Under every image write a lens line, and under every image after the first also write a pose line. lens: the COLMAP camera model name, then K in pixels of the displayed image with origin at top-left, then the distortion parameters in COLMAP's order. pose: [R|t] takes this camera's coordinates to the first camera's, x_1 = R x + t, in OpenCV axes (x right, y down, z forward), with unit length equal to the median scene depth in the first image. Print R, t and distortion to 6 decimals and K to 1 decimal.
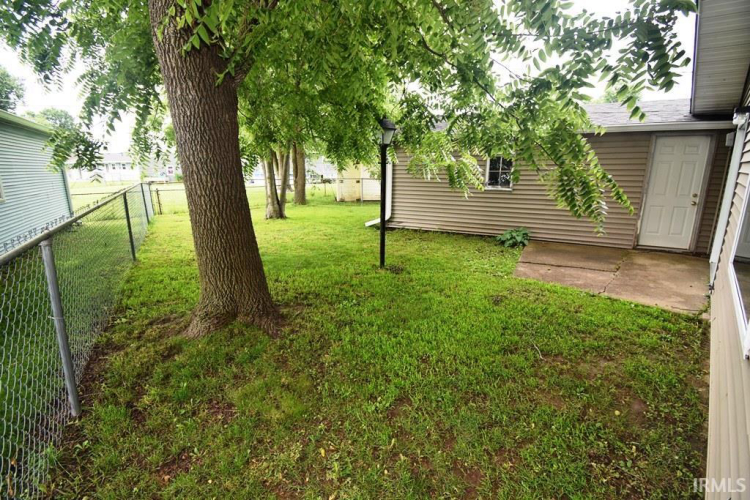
lens RADIAL K [[331.2, 0, 378.1], [0, 331.2, 249.0], [0, 0, 1]] dist [0.025201, -0.027321]
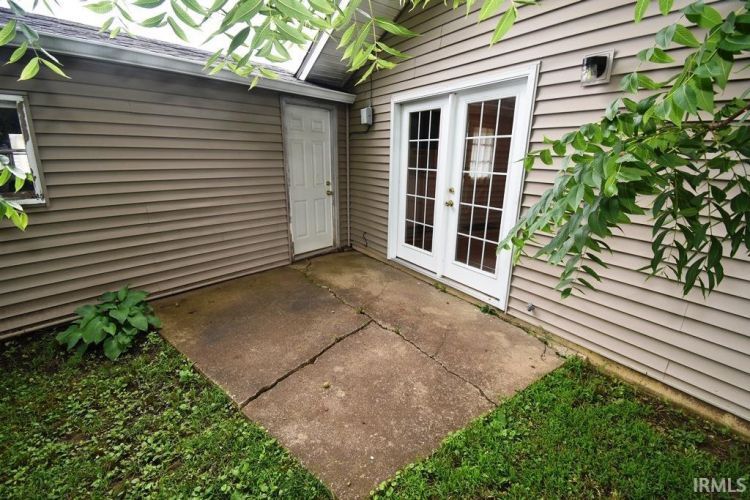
lens RADIAL K [[331.2, 0, 378.1], [0, 331.2, 249.0], [0, 0, 1]] dist [0.025201, -0.027321]
pose [[0.202751, -0.265881, 0.942443, 0.135069], [0.206338, 0.952424, 0.224307, -0.153919], [-0.957244, 0.148984, 0.247966, 0.647975]]
